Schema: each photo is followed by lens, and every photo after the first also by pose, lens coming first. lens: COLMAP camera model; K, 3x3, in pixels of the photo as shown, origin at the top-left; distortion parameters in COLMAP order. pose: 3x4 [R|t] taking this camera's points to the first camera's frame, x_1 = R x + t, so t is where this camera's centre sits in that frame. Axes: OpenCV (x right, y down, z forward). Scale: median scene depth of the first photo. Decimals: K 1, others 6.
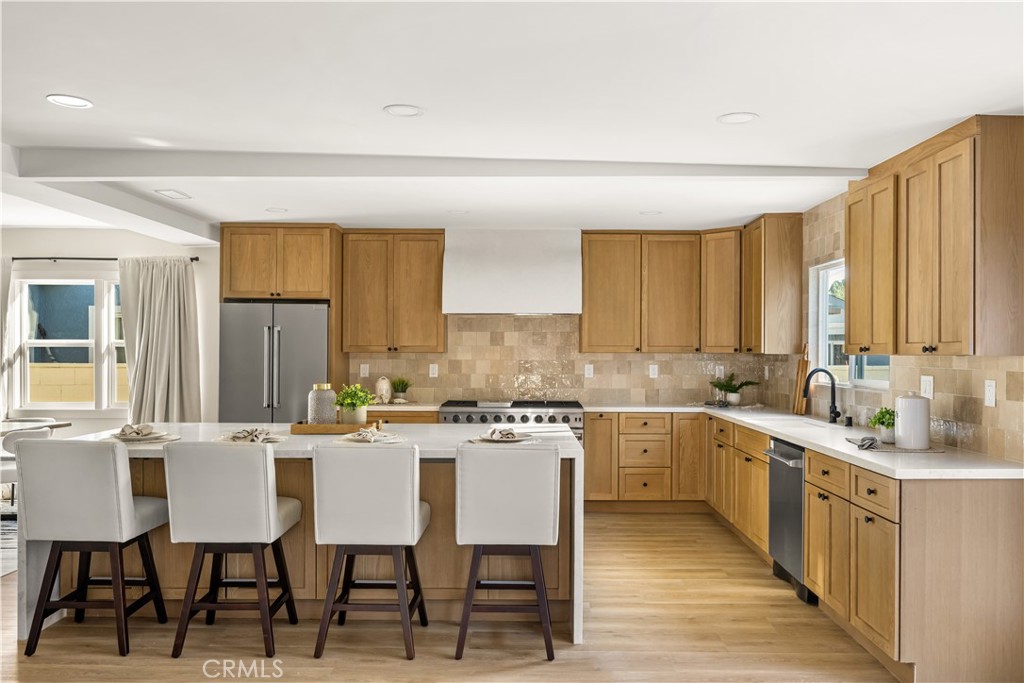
lens RADIAL K [[787.6, 0, 527.7], [0, 787.6, 351.0], [0, 0, 1]] dist [0.003658, -0.003348]
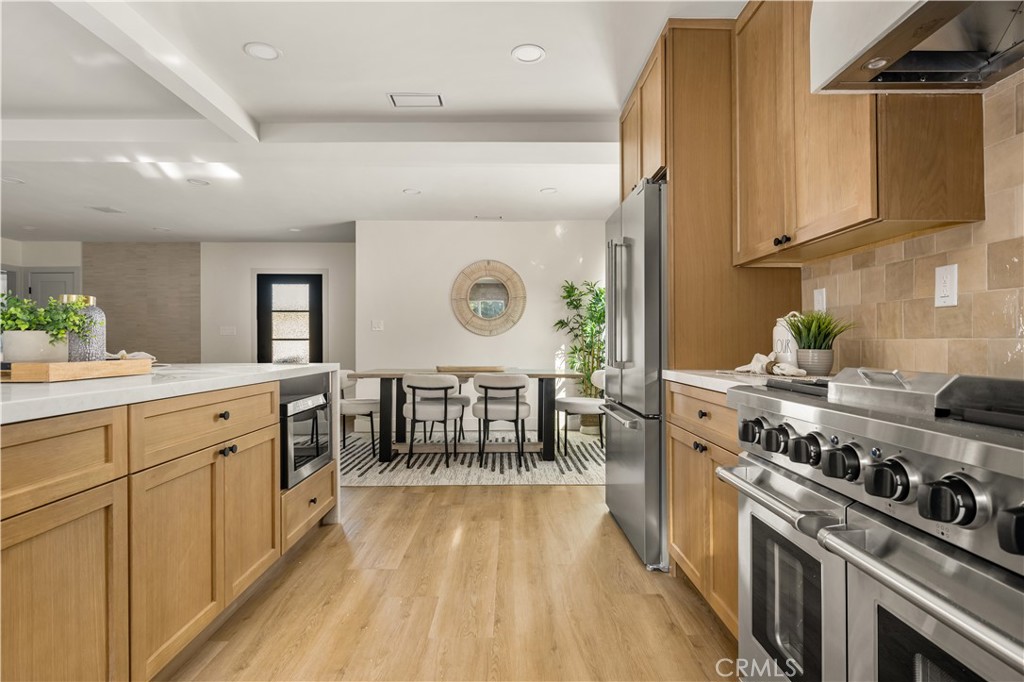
lens RADIAL K [[528.8, 0, 512.0], [0, 528.8, 341.0], [0, 0, 1]] dist [0.042432, 0.000144]
pose [[0.022858, -0.006825, -0.999715, 0.107538], [0.004653, 0.999967, -0.006721, 0.052203], [0.999728, -0.004498, 0.022889, 0.888694]]
